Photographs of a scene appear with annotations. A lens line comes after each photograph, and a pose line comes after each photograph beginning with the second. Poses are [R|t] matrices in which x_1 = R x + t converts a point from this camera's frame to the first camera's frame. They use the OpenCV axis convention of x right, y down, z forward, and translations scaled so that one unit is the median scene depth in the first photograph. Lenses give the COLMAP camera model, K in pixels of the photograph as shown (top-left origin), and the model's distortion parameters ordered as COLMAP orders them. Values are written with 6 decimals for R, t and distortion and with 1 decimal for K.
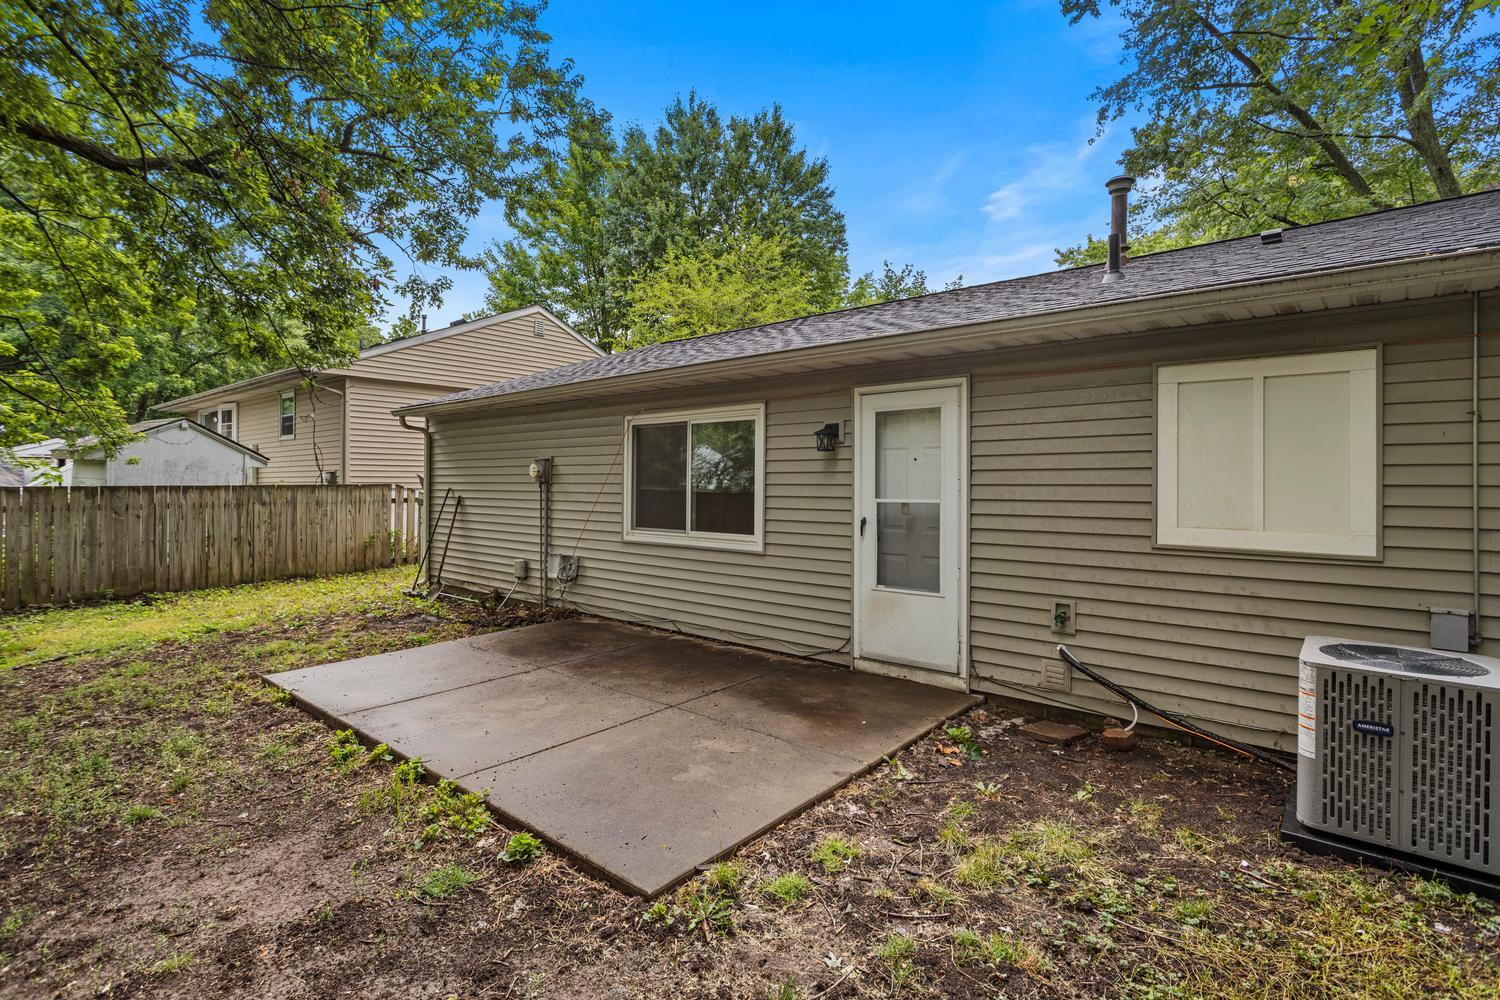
lens RADIAL K [[716.7, 0, 752.3], [0, 716.7, 482.6], [0, 0, 1]] dist [-0.001678, -0.000198]
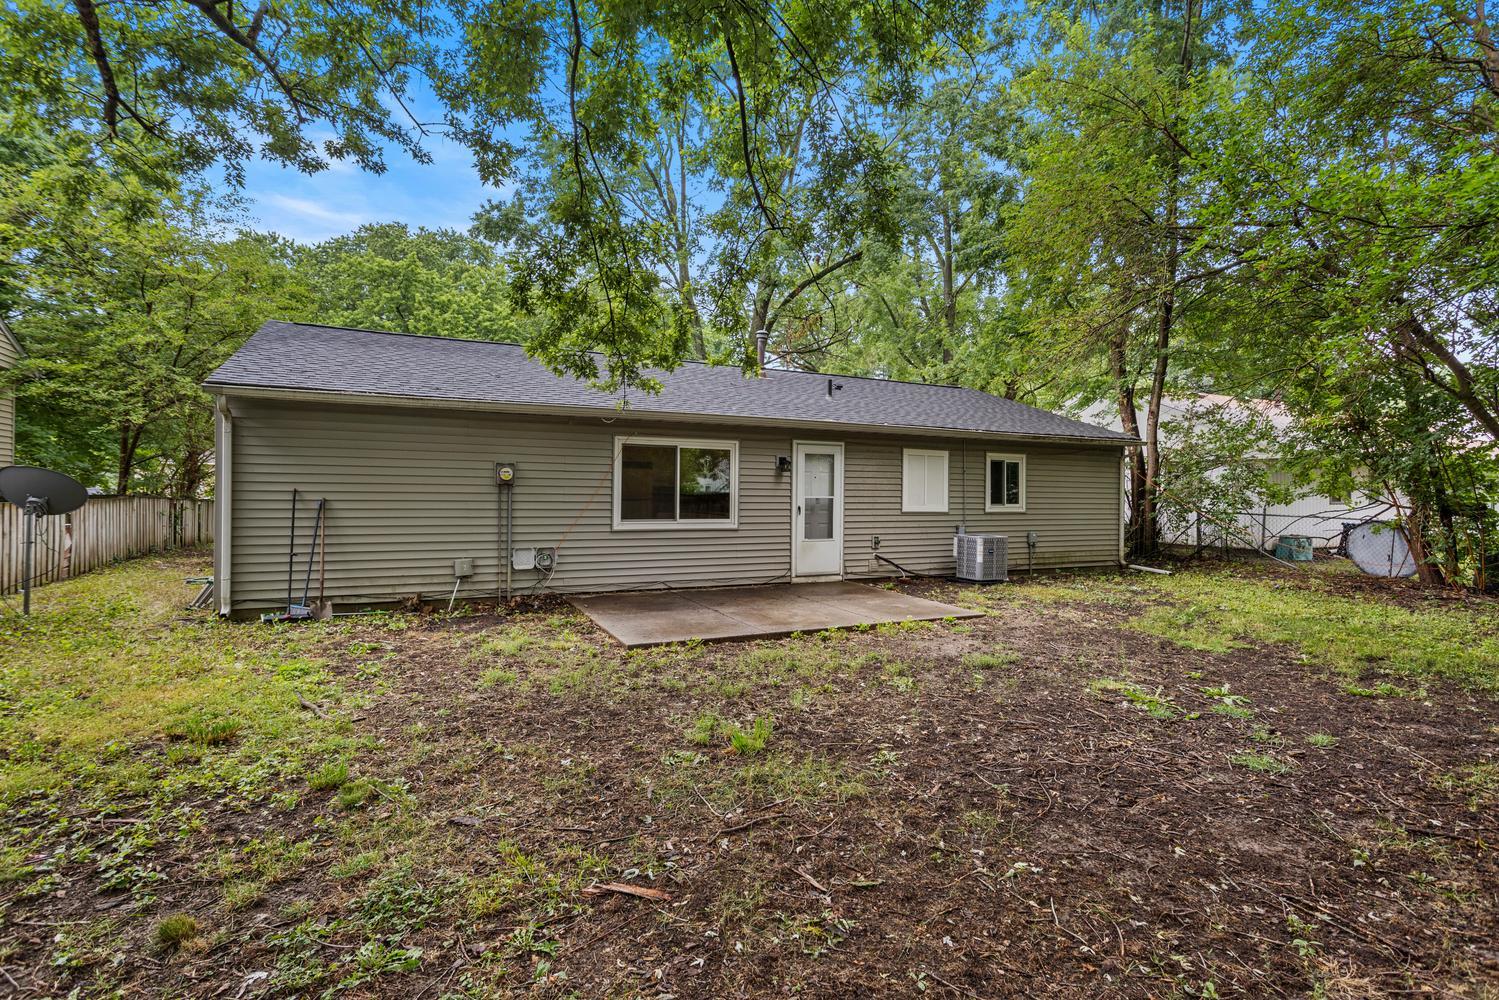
lens RADIAL K [[741.7, 0, 749.5], [0, 741.7, 500.0], [0, 0, 1]] dist [-0.004637, 0.000079]
pose [[0.389449, -0.004682, 0.921036, -1.774817], [-0.006682, 0.999946, 0.007908, 0.016966], [-0.921024, -0.009234, 0.389397, 0.318762]]
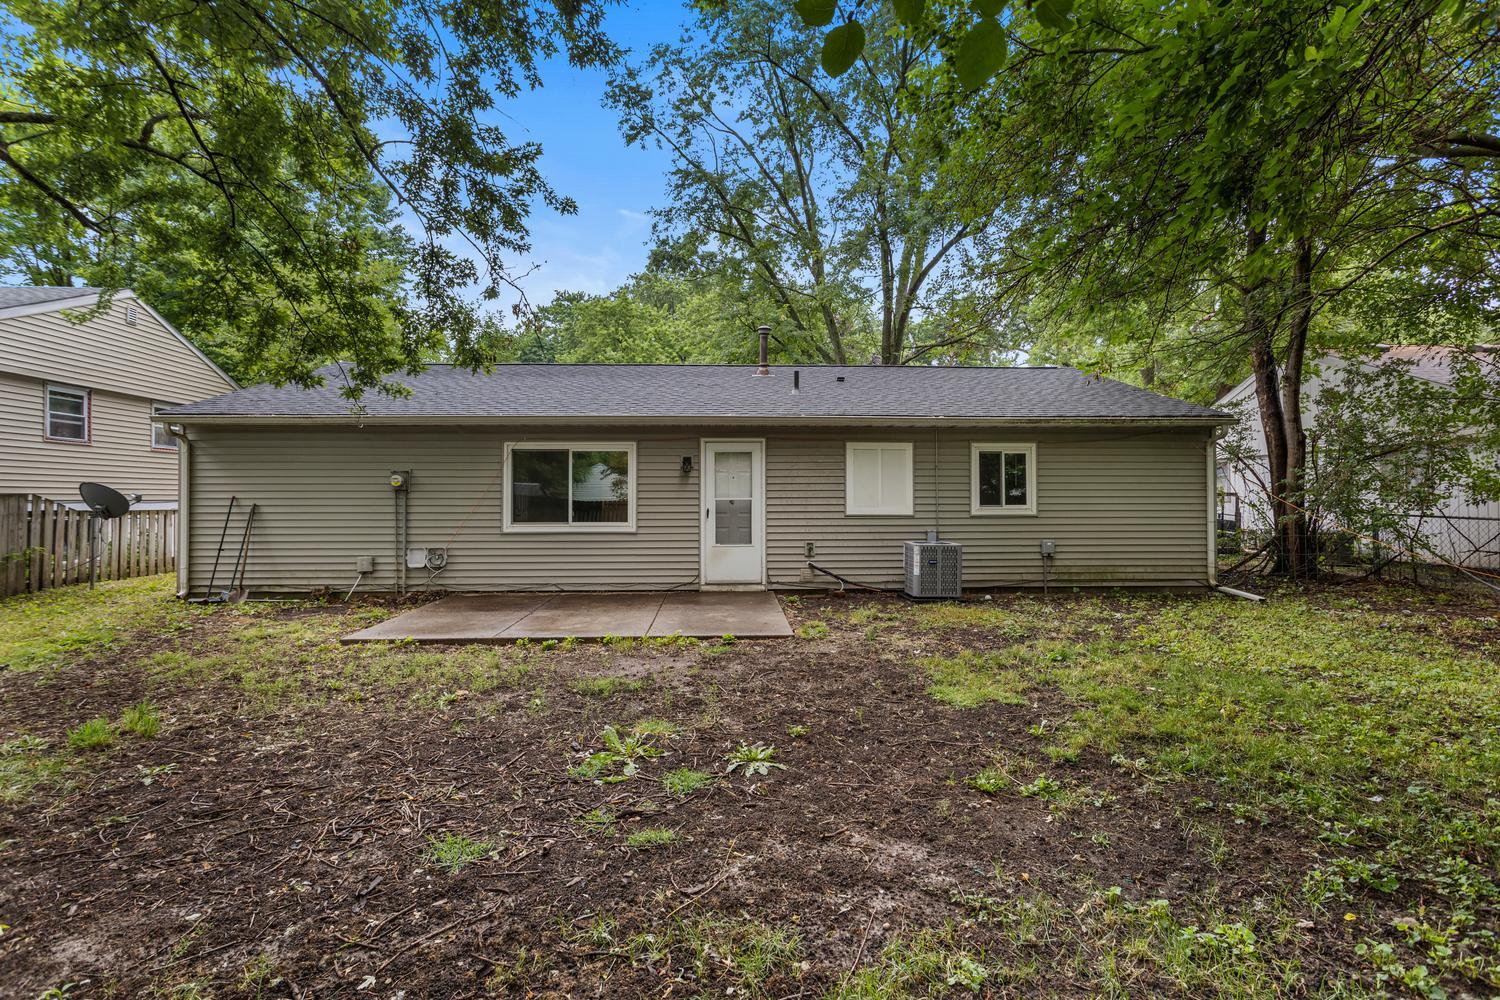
lens RADIAL K [[725.4, 0, 750.0], [0, 725.4, 500.0], [0, 0, 1]] dist [-0.000574, -0.000599]
pose [[0.731431, 0.000834, 0.681915, -1.035611], [0.004542, 0.999971, -0.006094, 0.038374], [-0.681901, 0.007555, 0.731406, -0.447226]]
